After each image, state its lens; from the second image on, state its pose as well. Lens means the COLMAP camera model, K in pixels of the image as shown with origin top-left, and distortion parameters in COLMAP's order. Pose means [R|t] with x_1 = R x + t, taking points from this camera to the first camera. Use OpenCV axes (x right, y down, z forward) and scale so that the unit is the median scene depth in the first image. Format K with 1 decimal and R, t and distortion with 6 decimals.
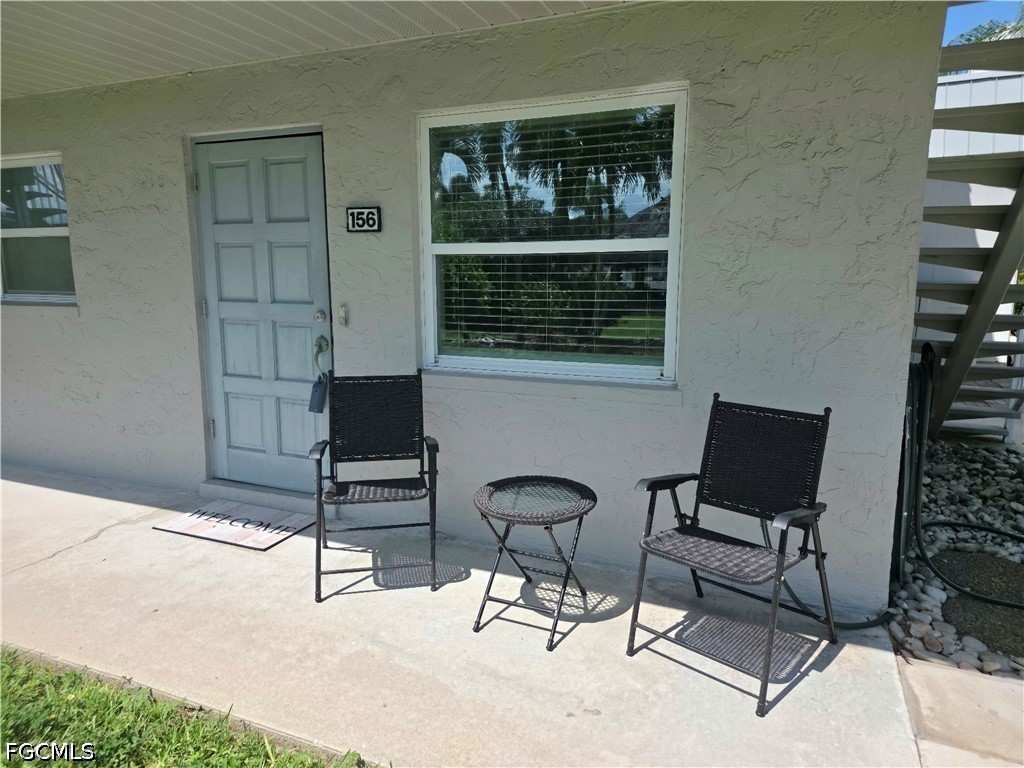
lens RADIAL K [[679.6, 0, 511.4], [0, 679.6, 377.5], [0, 0, 1]] dist [0.043314, 0.002056]
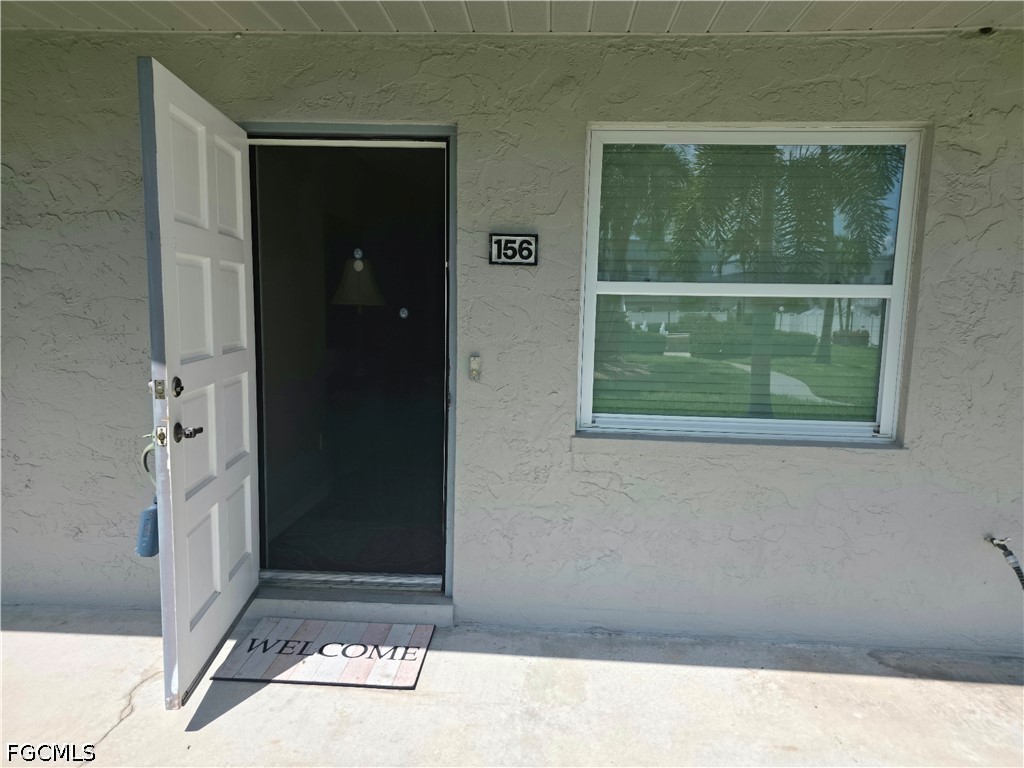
lens RADIAL K [[669.3, 0, 517.4], [0, 669.3, 389.3], [0, 0, 1]] dist [0.068400, -0.044074]
pose [[0.936920, -0.023129, 0.348777, -0.496874], [0.029819, 0.999460, -0.013824, -0.056284], [-0.348269, 0.023352, 0.937104, 0.264444]]
